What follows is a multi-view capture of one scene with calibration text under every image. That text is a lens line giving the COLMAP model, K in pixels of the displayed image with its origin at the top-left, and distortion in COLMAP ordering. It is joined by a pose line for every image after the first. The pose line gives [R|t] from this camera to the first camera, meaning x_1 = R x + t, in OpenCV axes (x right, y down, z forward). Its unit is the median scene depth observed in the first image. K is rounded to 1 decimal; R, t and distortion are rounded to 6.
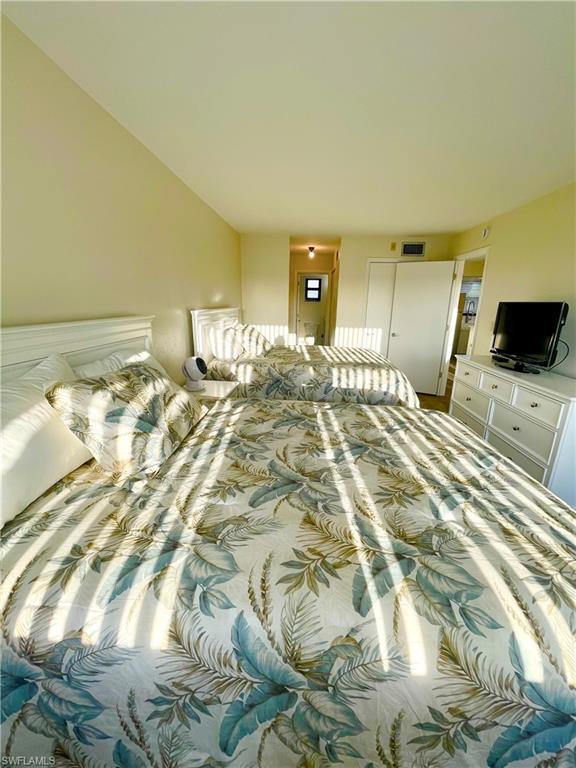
lens RADIAL K [[311.0, 0, 288.6], [0, 311.0, 385.2], [0, 0, 1]] dist [-0.001916, -0.000578]
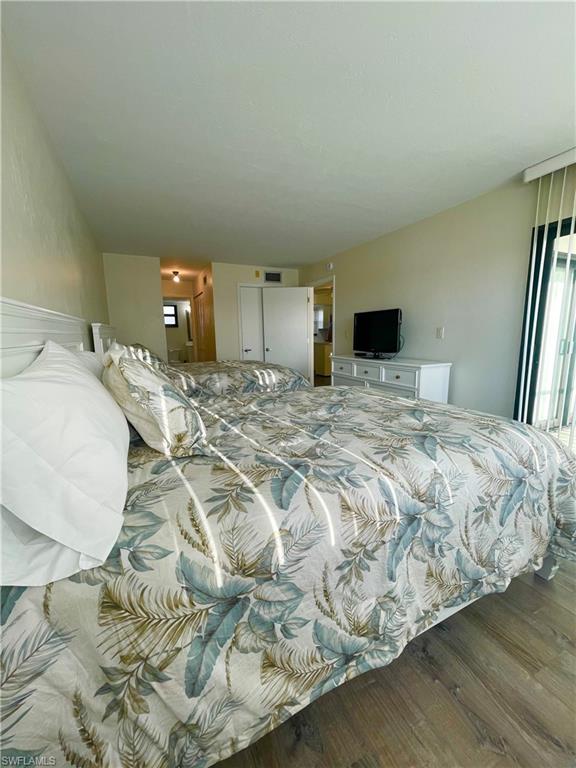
lens RADIAL K [[310.2, 0, 288.5], [0, 310.2, 385.4], [0, 0, 1]] dist [-0.003314, -0.000332]
pose [[0.870304, -0.113412, 0.479279, -0.548546], [0.159721, 0.985525, -0.056825, 0.160398], [-0.465897, 0.126006, 0.875821, -0.045191]]
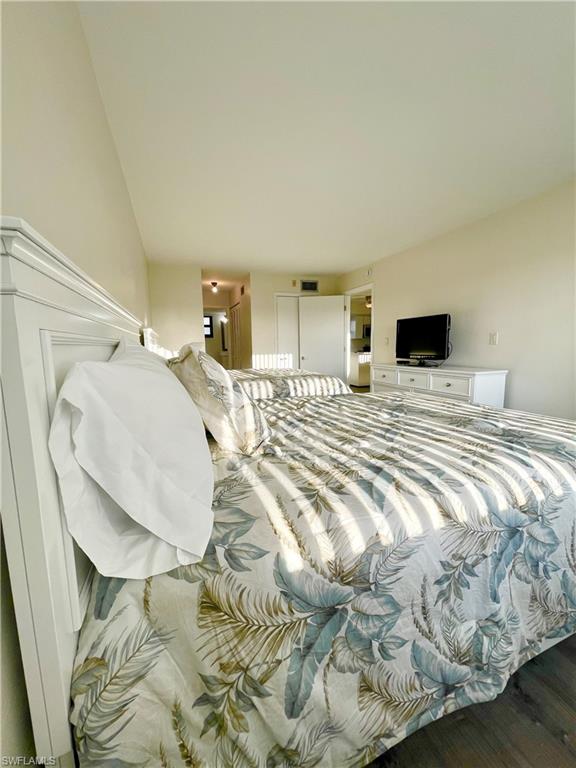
lens RADIAL K [[310.2, 0, 288.5], [0, 310.2, 385.8], [0, 0, 1]] dist [-0.001430, 0.000054]
pose [[0.909072, -0.086687, 0.407522, -0.640214], [0.141275, 0.984304, -0.105768, 0.176228], [-0.391957, 0.153723, 0.907050, 0.043548]]
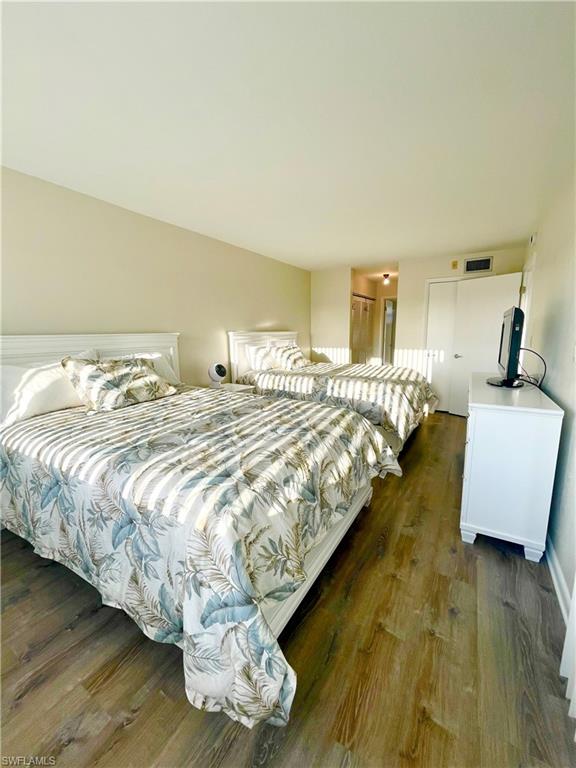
lens RADIAL K [[309.5, 0, 289.2], [0, 309.5, 388.0], [0, 0, 1]] dist [-0.001222, -0.000217]
pose [[0.892233, 0.051335, -0.448648, 1.113133], [-0.091124, 0.993547, -0.067536, 0.145093], [0.442286, 0.101141, 0.891153, -0.135953]]
